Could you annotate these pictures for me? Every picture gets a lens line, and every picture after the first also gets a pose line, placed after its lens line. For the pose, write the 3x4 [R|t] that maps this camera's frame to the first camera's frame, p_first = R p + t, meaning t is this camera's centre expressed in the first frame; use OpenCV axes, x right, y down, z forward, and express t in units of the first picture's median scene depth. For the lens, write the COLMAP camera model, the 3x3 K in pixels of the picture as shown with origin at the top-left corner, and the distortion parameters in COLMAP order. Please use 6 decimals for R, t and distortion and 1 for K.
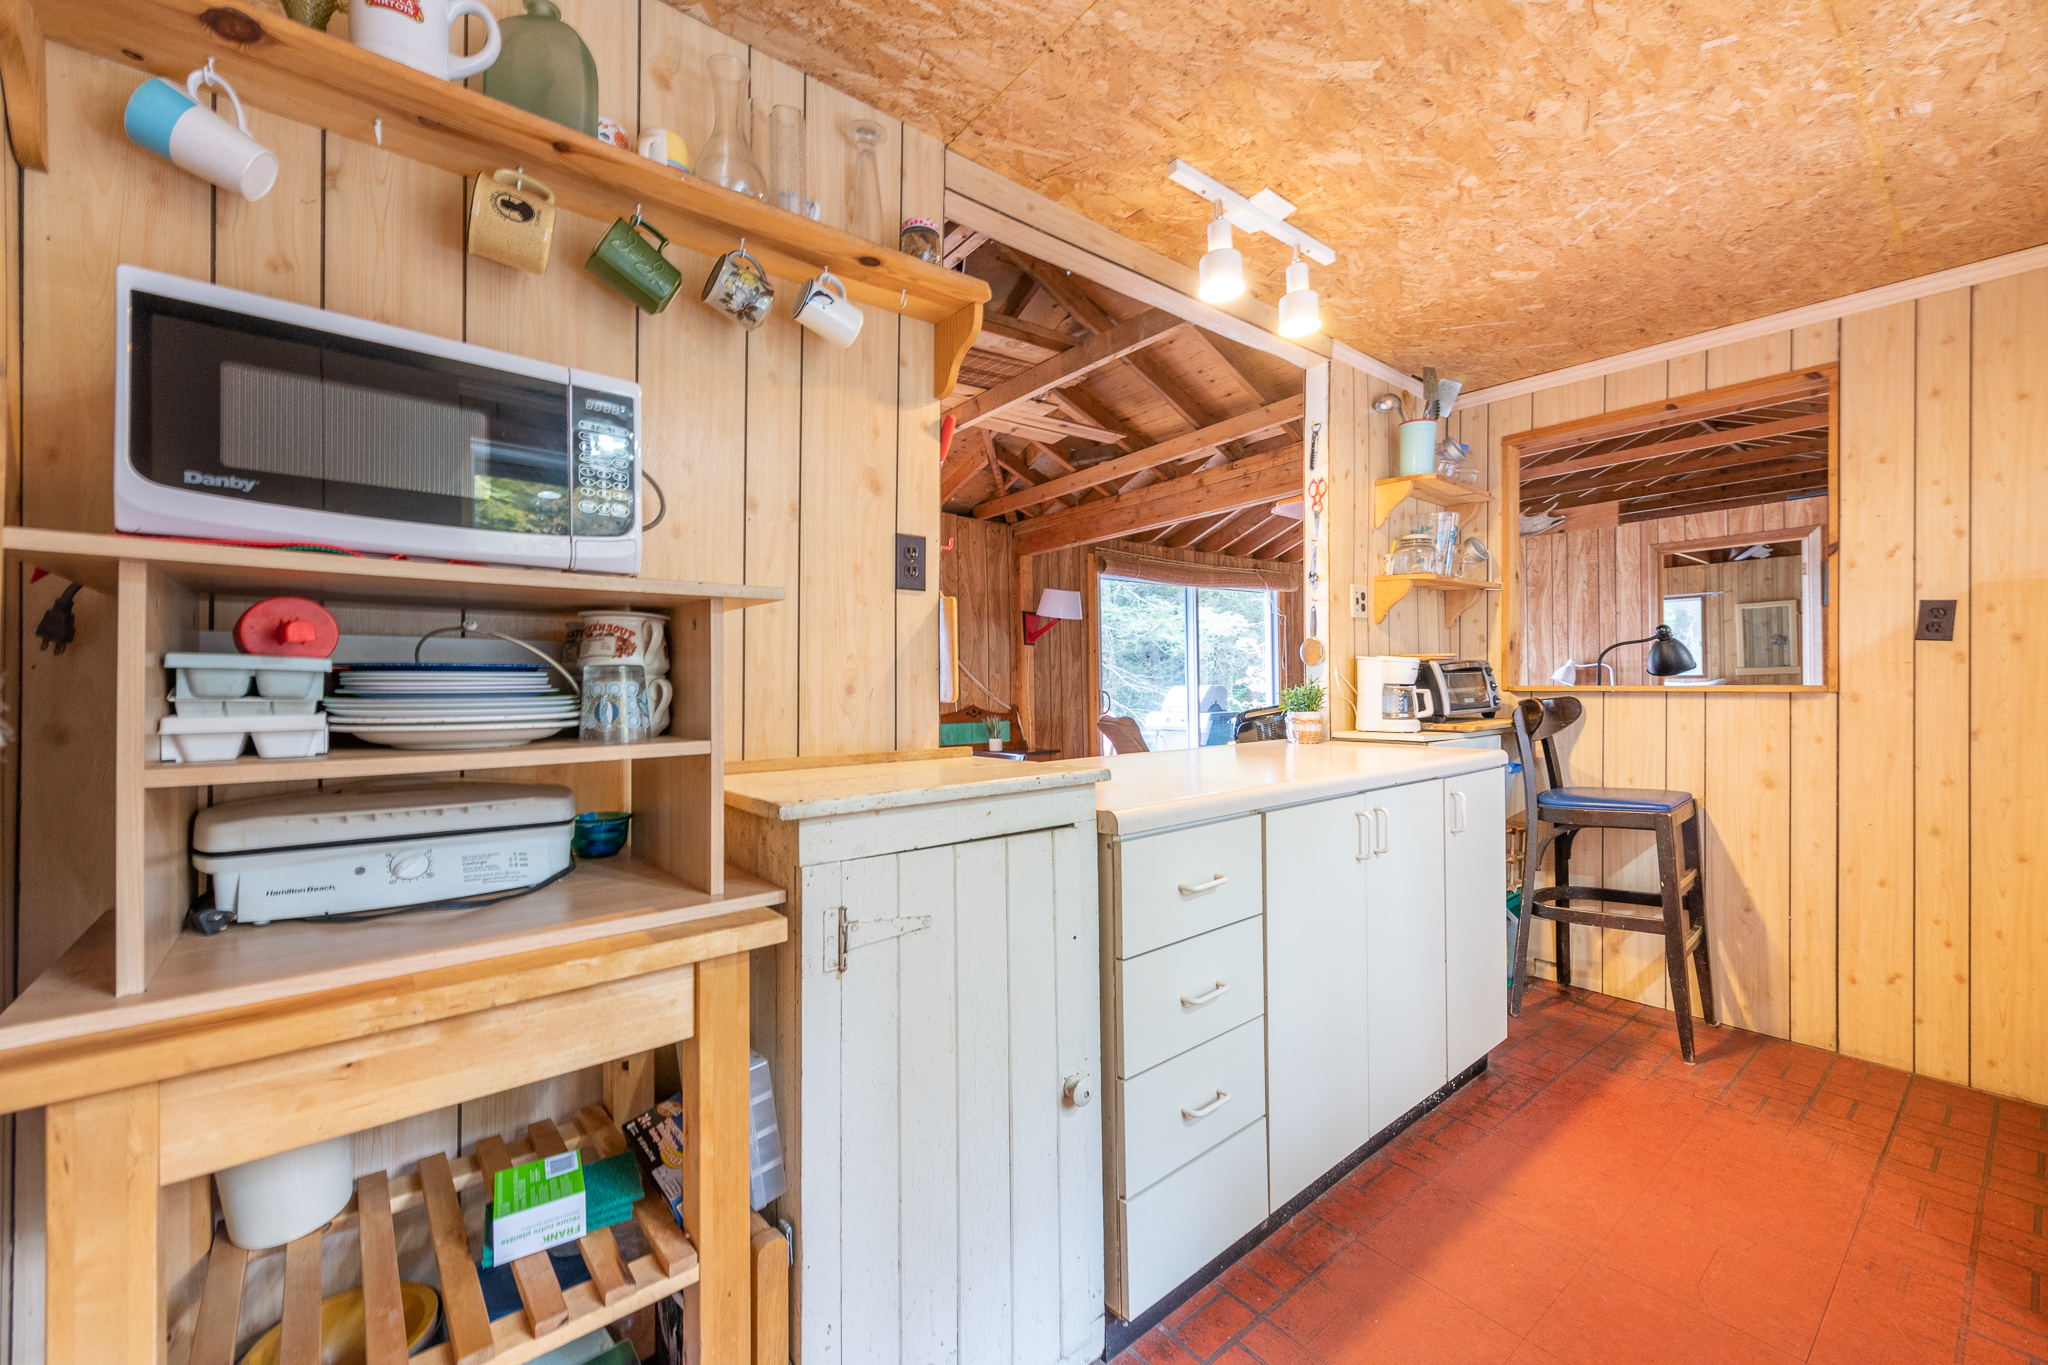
lens RADIAL K [[796.1, 0, 1024.0], [0, 796.1, 682.5], [0, 0, 1]] dist [0.024544, -0.006081]
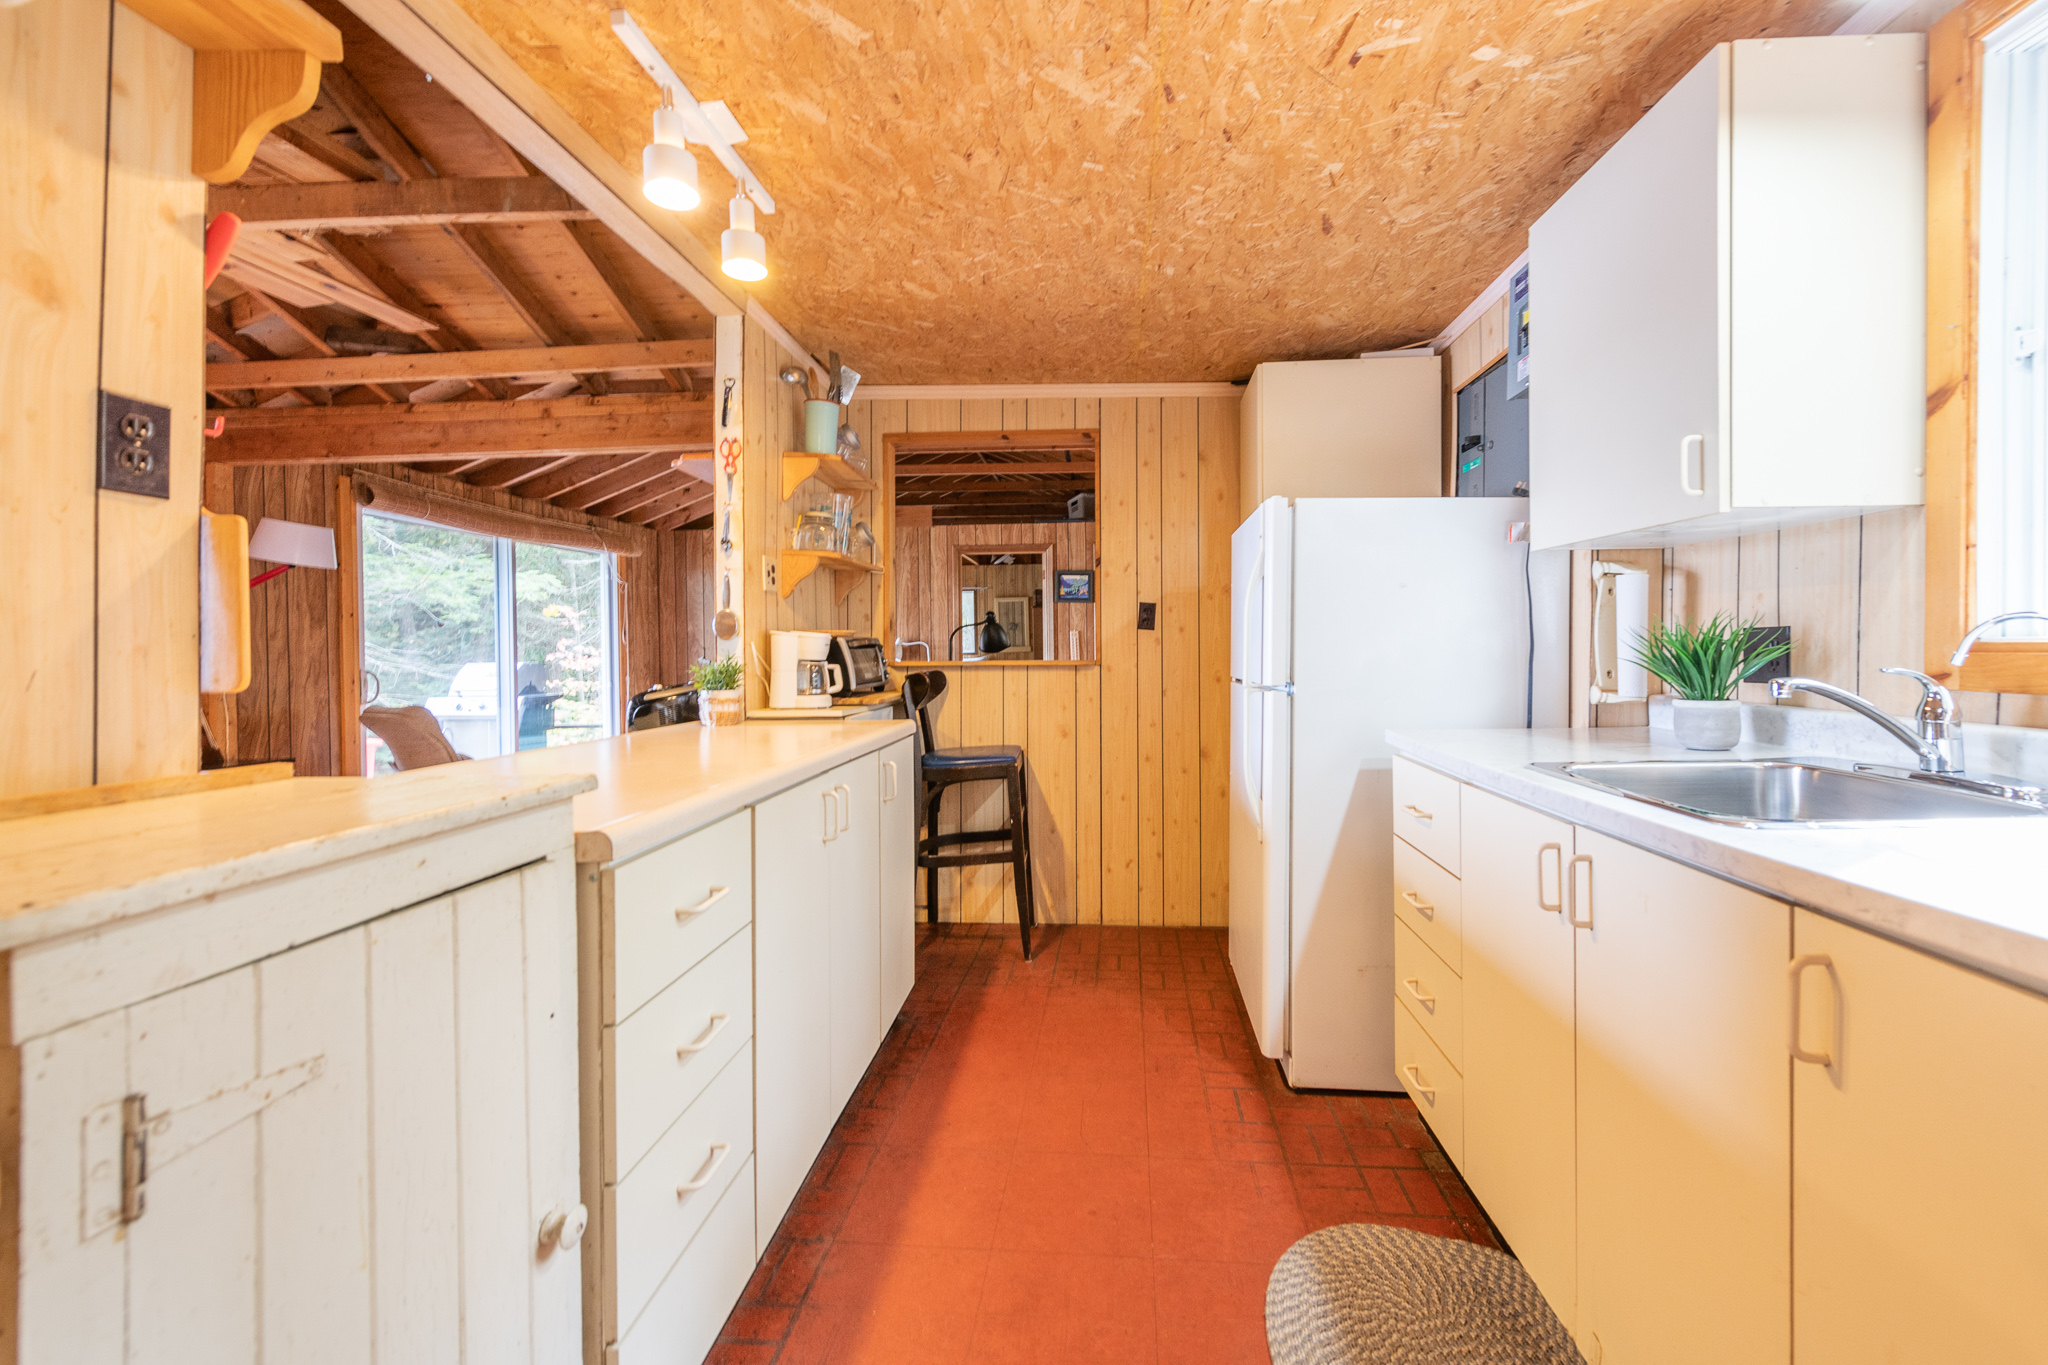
lens RADIAL K [[833.2, 0, 1031.9], [0, 833.2, 649.5], [0, 0, 1]] dist [0.024574, -0.007486]
pose [[0.679380, 0.007159, 0.733751, -0.111681], [0.001000, 0.999942, -0.010682, 0.000319], [-0.733786, 0.007991, 0.679334, 0.095270]]
